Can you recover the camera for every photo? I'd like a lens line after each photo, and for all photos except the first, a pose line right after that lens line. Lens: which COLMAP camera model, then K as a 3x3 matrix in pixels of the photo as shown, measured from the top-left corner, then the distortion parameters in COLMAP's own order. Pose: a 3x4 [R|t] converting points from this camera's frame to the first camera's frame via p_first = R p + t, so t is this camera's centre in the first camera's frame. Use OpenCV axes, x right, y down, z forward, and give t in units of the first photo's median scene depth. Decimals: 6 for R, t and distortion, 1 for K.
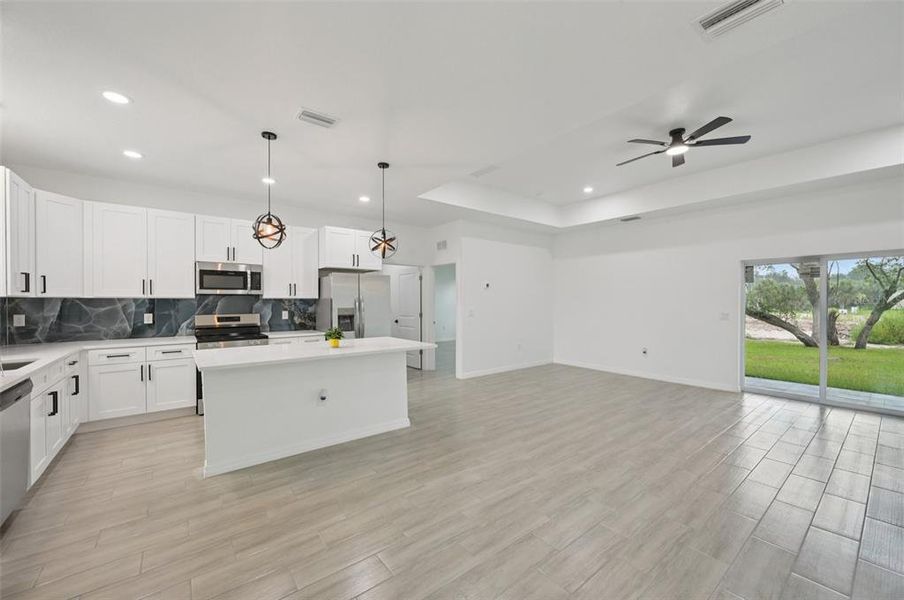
lens RADIAL K [[358.5, 0, 452.5], [0, 358.5, 303.0], [0, 0, 1]] dist [-0.001947, 0.000040]
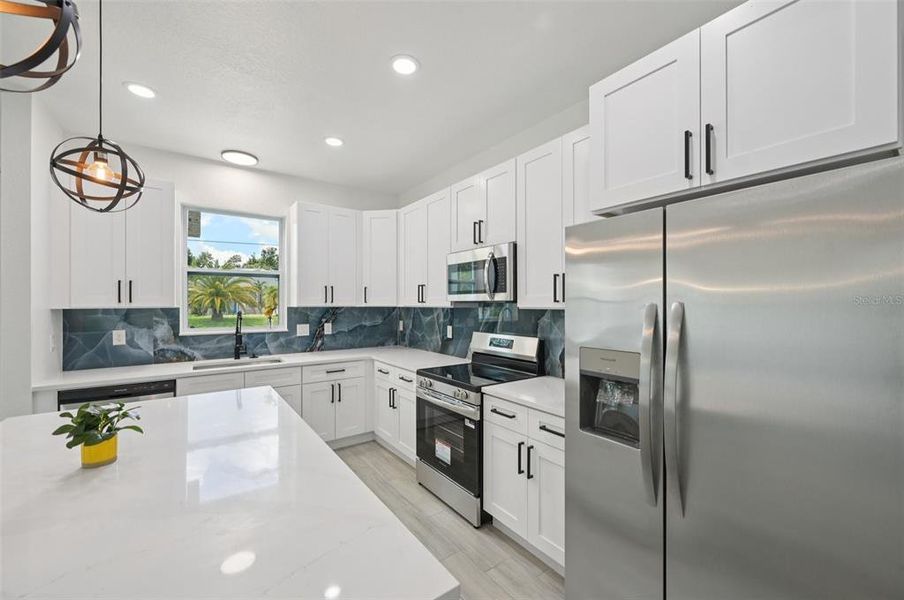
lens RADIAL K [[358.5, 0, 446.5], [0, 358.5, 301.6], [0, 0, 1]] dist [-0.001947, 0.000040]
pose [[-0.052368, -0.004205, -0.998619, -0.029127], [-0.004553, 0.999982, -0.003972, -0.022516], [0.998617, 0.004338, -0.052387, 1.029448]]
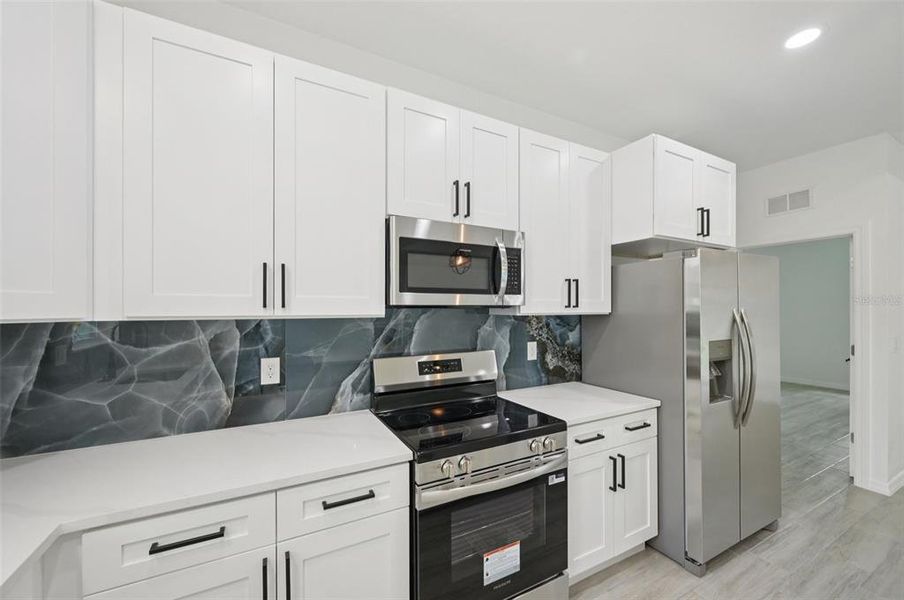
lens RADIAL K [[358.5, 0, 451.3], [0, 358.5, 307.6], [0, 0, 1]] dist [-0.001947, 0.000040]
pose [[0.983992, -0.003122, -0.178188, -0.589357], [0.001481, 0.999955, -0.009342, -0.019884], [0.178209, 0.008928, 0.983952, 0.655649]]
